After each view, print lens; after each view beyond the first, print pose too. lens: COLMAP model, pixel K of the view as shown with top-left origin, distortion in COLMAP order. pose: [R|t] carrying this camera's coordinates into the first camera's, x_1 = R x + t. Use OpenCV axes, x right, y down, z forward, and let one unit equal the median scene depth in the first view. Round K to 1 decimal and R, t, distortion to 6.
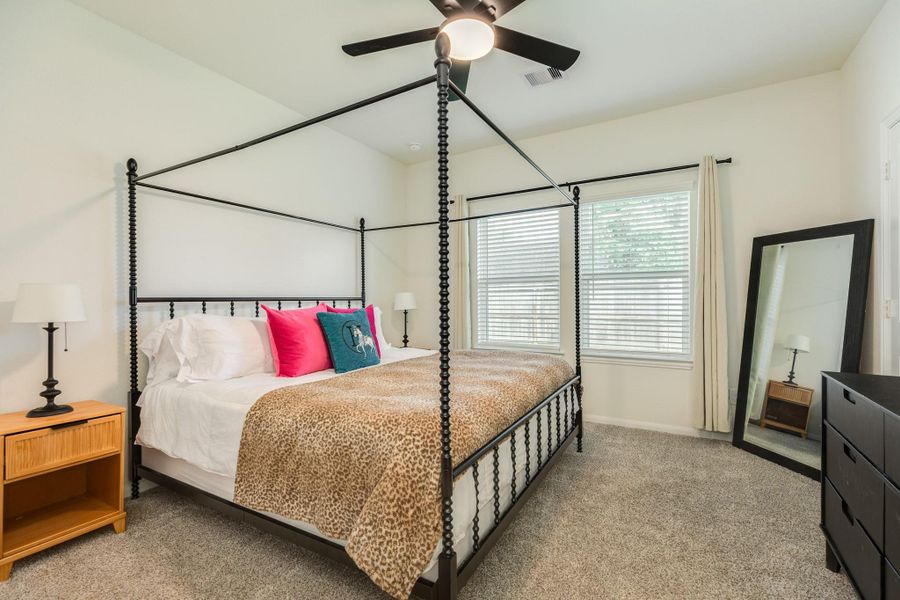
lens RADIAL K [[406.3, 0, 449.9], [0, 406.3, 302.7], [0, 0, 1]] dist [0.000046, -0.000077]
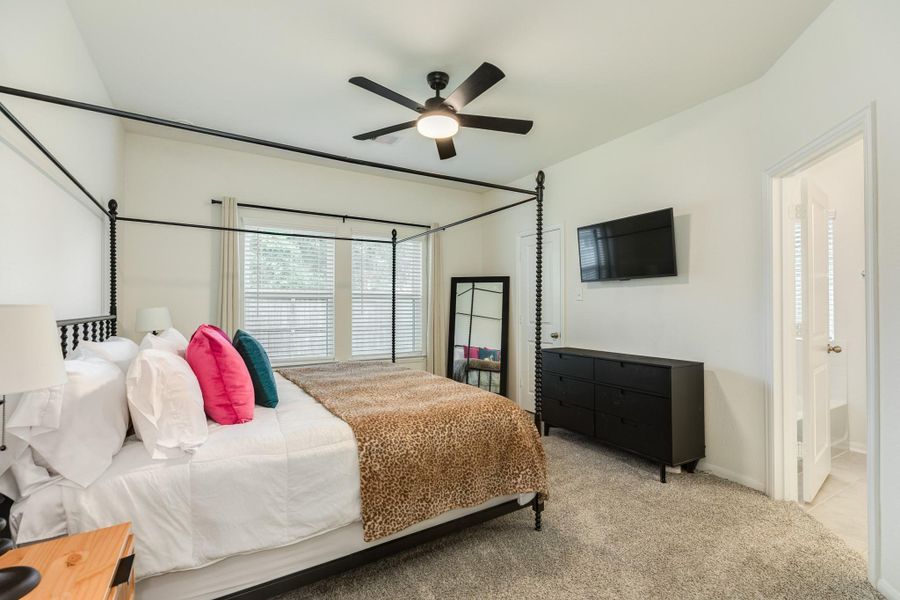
lens RADIAL K [[406.3, 0, 449.9], [0, 406.3, 302.7], [0, 0, 1]] dist [0.000046, -0.000077]
pose [[0.436030, 0.010347, 0.899873, -1.023319], [0.007808, 0.999853, -0.015280, -0.032081], [-0.899898, 0.013688, 0.435885, 0.328977]]
